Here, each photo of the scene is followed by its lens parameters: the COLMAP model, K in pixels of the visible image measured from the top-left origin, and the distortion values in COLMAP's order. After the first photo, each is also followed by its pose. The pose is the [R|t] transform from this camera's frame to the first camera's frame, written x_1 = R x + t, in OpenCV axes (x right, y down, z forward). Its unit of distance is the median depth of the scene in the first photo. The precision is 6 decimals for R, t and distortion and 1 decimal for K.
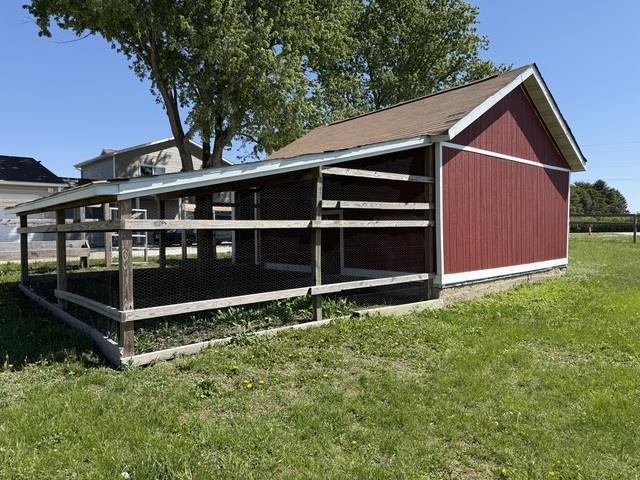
lens RADIAL K [[445.2, 0, 320.0], [0, 445.2, 240.0], [0, 0, 1]] dist [0.091675, -0.111450]
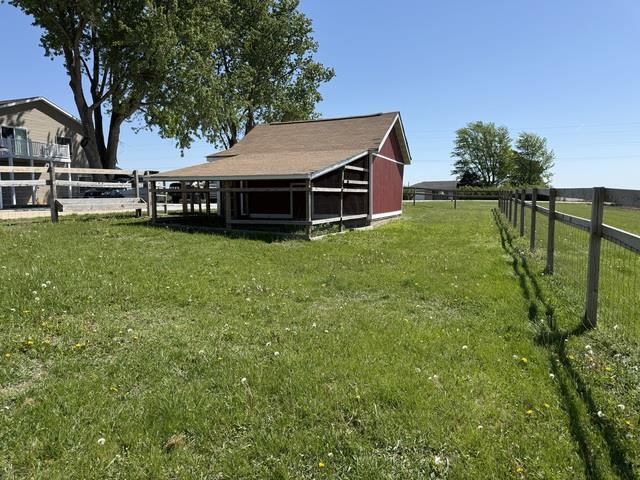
lens RADIAL K [[450.6, 0, 320.0], [0, 450.6, 240.0], [0, 0, 1]] dist [0.210480, 0.000384]
pose [[0.897781, -0.031772, 0.439296, -0.921363], [0.002457, 0.997741, 0.067139, 0.052200], [-0.440436, -0.059197, 0.895830, -0.861752]]
